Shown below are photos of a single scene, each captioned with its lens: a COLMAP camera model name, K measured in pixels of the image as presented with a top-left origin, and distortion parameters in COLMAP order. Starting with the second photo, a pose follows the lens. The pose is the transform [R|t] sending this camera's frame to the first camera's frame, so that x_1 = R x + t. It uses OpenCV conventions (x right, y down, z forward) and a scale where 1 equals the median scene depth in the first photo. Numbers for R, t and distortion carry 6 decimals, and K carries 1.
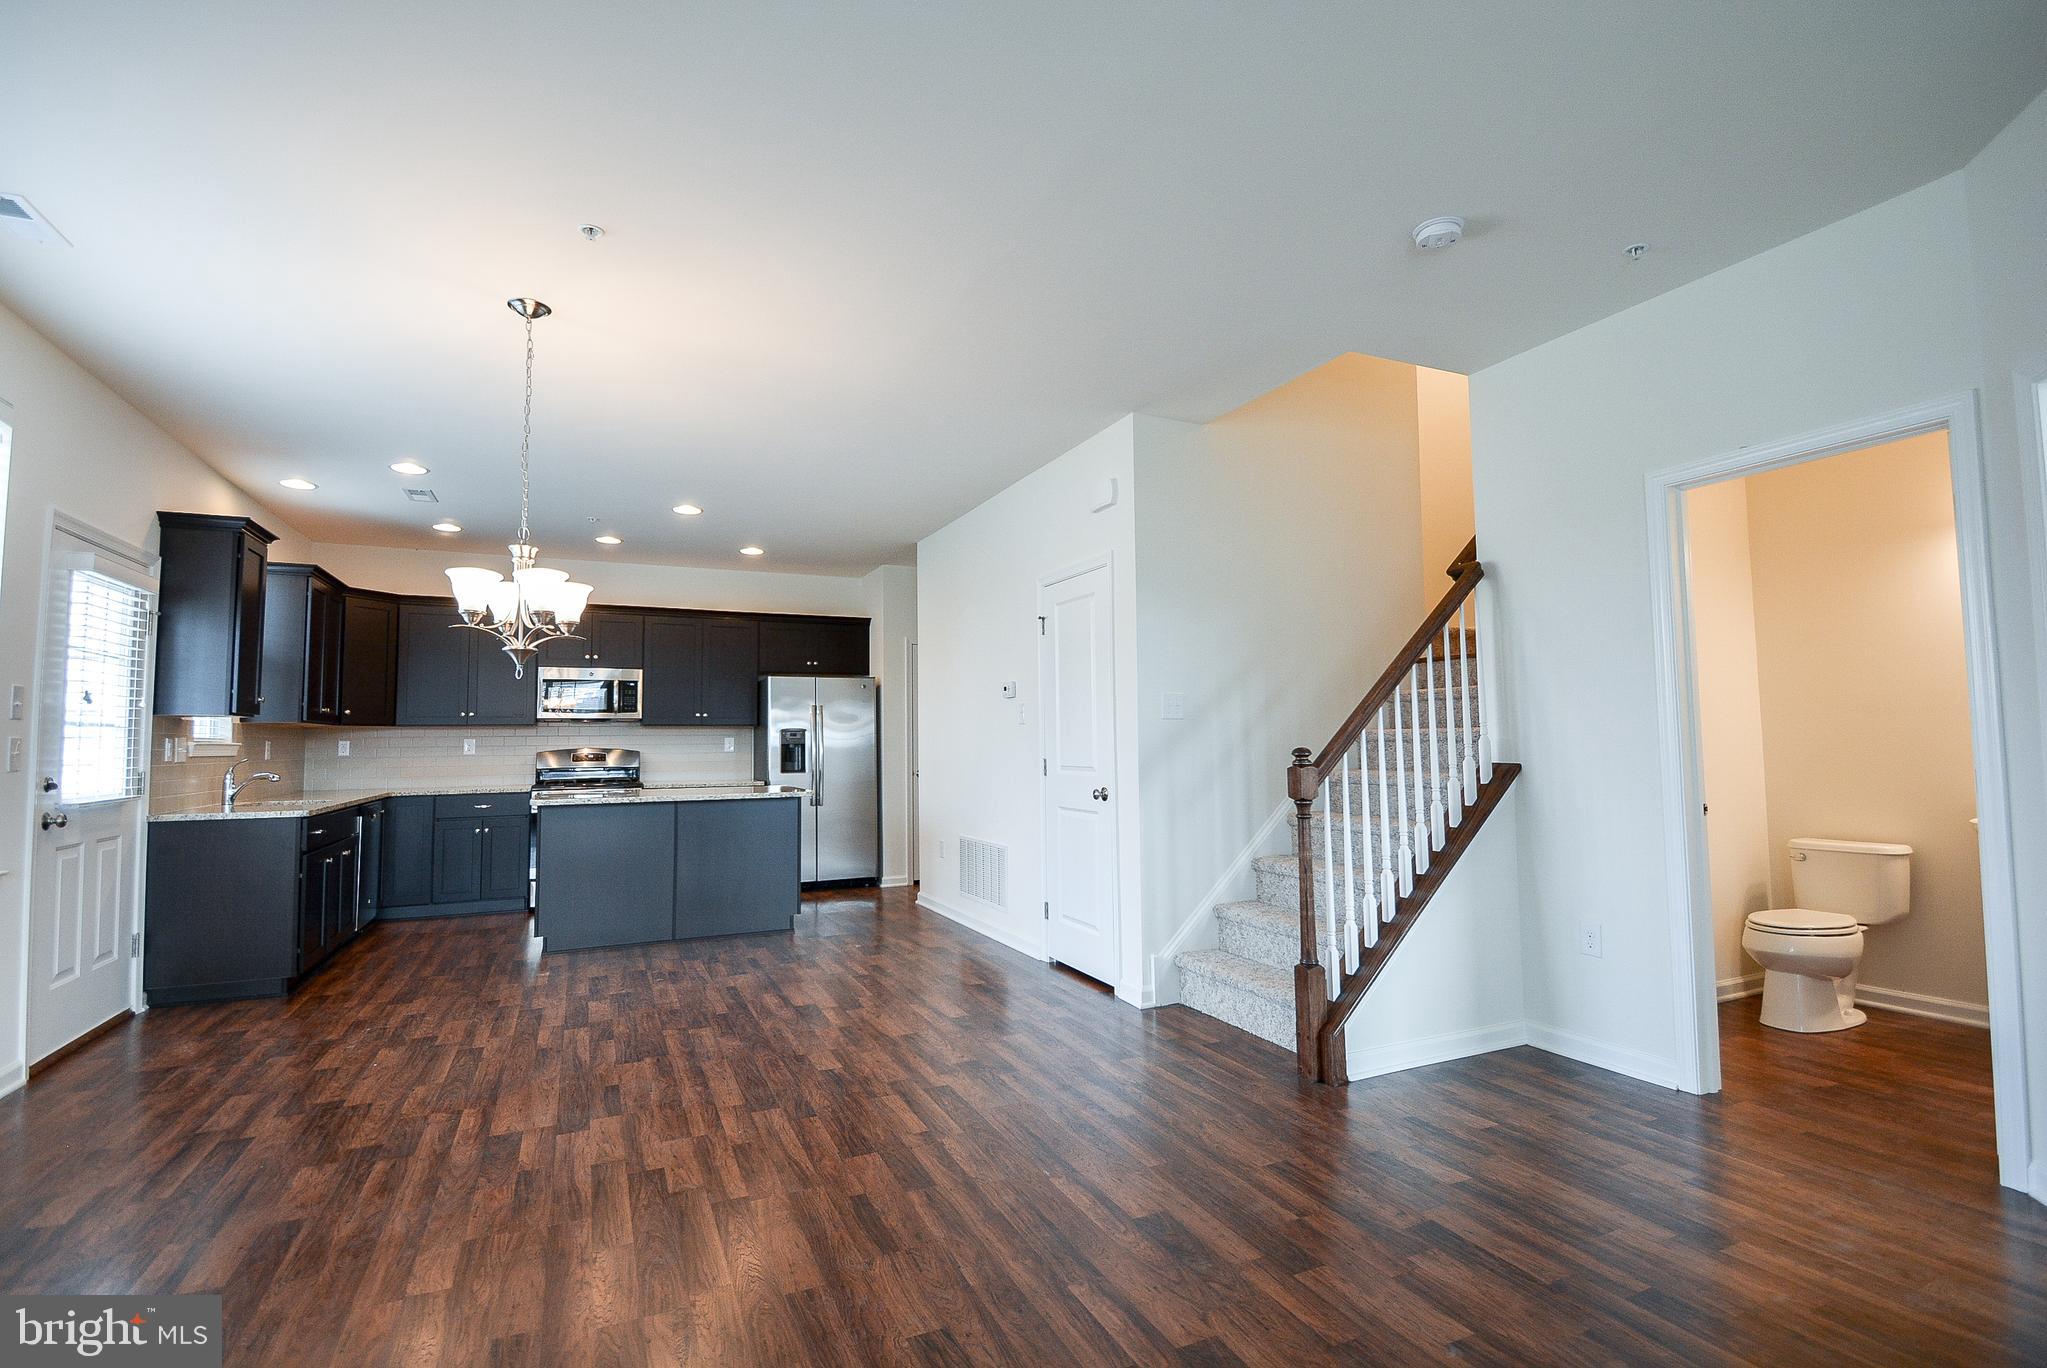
lens RADIAL K [[944.5, 0, 1027.7], [0, 944.5, 675.2], [0, 0, 1]] dist [0.004284, -0.002288]
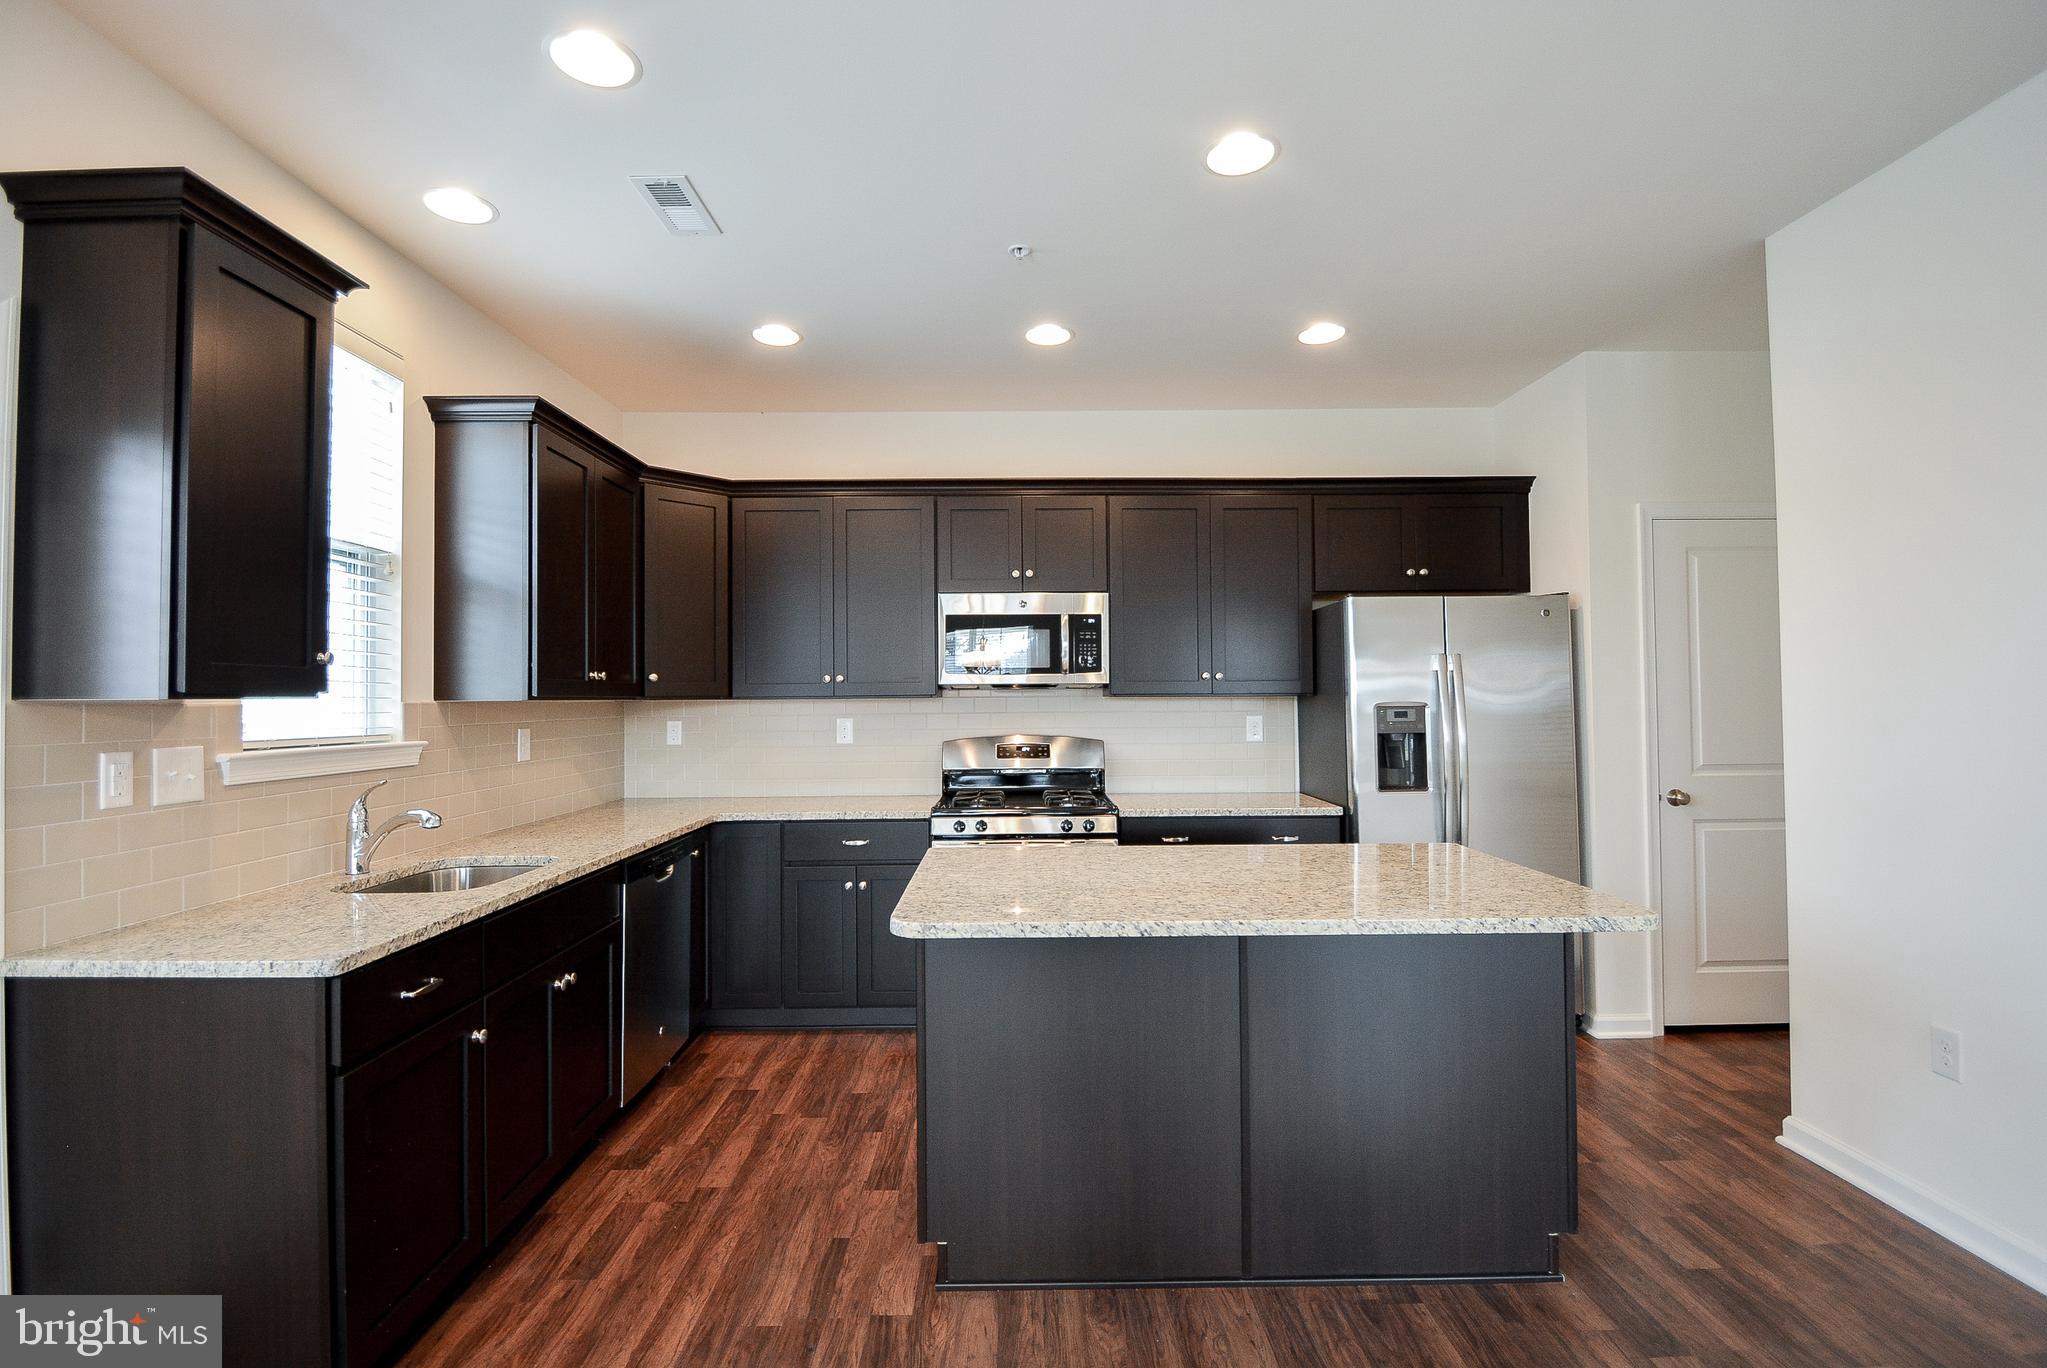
lens RADIAL K [[944.5, 0, 1021.0], [0, 944.5, 679.3], [0, 0, 1]] dist [0.004284, -0.002288]
pose [[0.908628, -0.006480, -0.417556, -0.227724], [0.029103, 0.998431, 0.047836, 0.015924], [0.416591, -0.055617, 0.907391, 0.485666]]
